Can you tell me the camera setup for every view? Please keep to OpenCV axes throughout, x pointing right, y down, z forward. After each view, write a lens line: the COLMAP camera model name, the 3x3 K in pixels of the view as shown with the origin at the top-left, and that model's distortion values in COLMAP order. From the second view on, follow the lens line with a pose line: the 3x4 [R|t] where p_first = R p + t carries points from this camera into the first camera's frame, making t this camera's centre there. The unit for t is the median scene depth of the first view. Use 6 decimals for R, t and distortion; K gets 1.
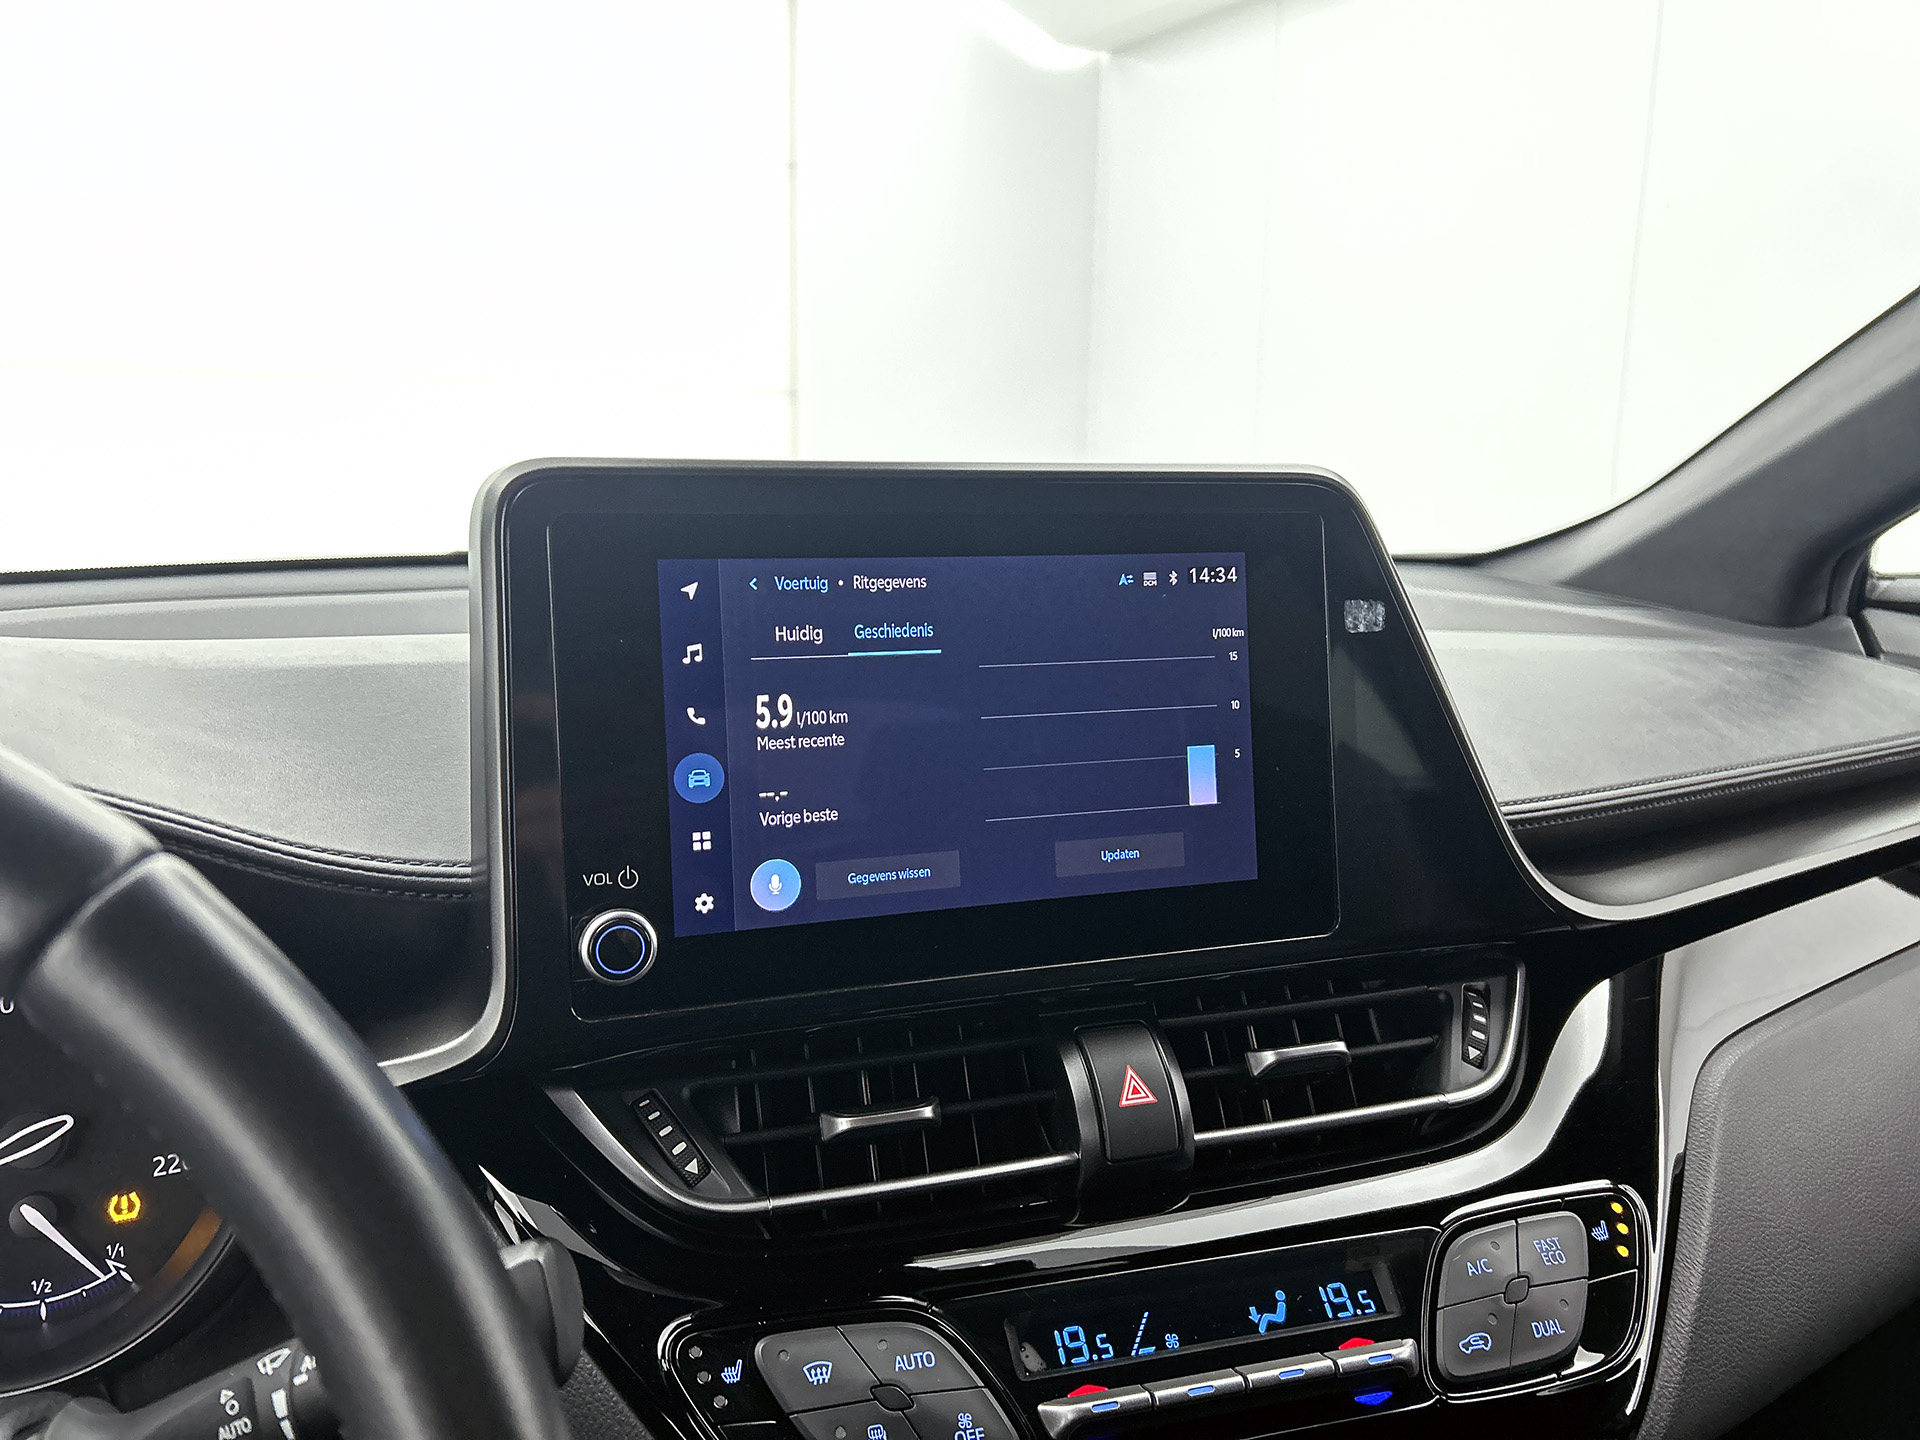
lens RADIAL K [[1495.0, 0, 972.4], [0, 1495.0, 683.0], [0, 0, 1]] dist [0.024805, -0.043741]
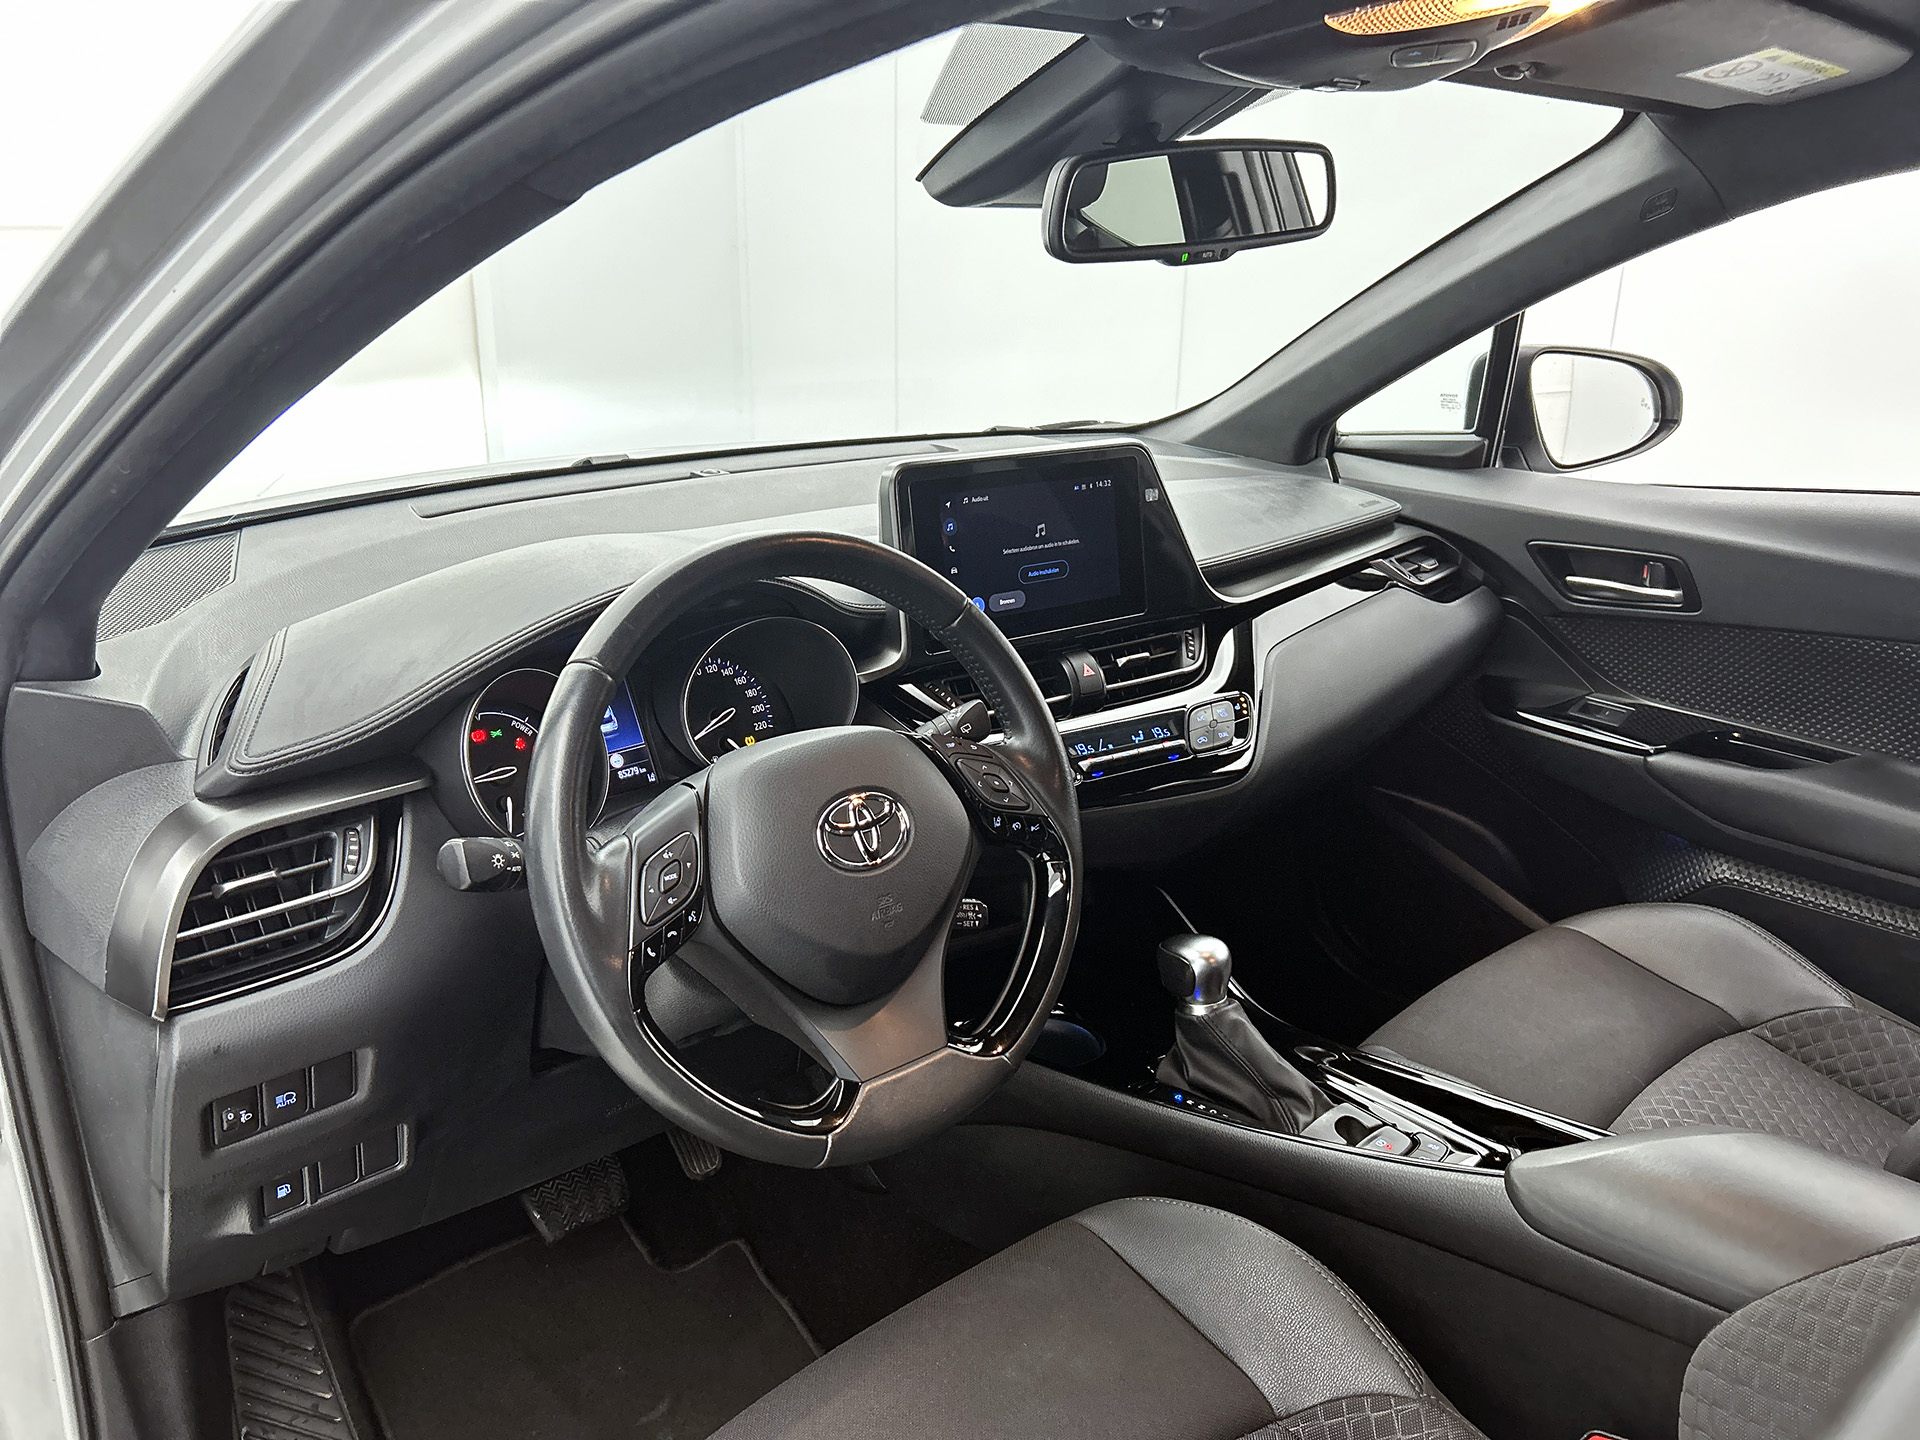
lens RADIAL K [[1495.0, 0, 1004.3], [0, 1495.0, 727.6], [0, 0, 1]] dist [0.024805, -0.043741]
pose [[0.955223, -0.097368, 0.279406, -0.877576], [0.050382, 0.984038, 0.170676, -0.118354], [-0.291564, -0.148957, 0.944882, -1.711914]]
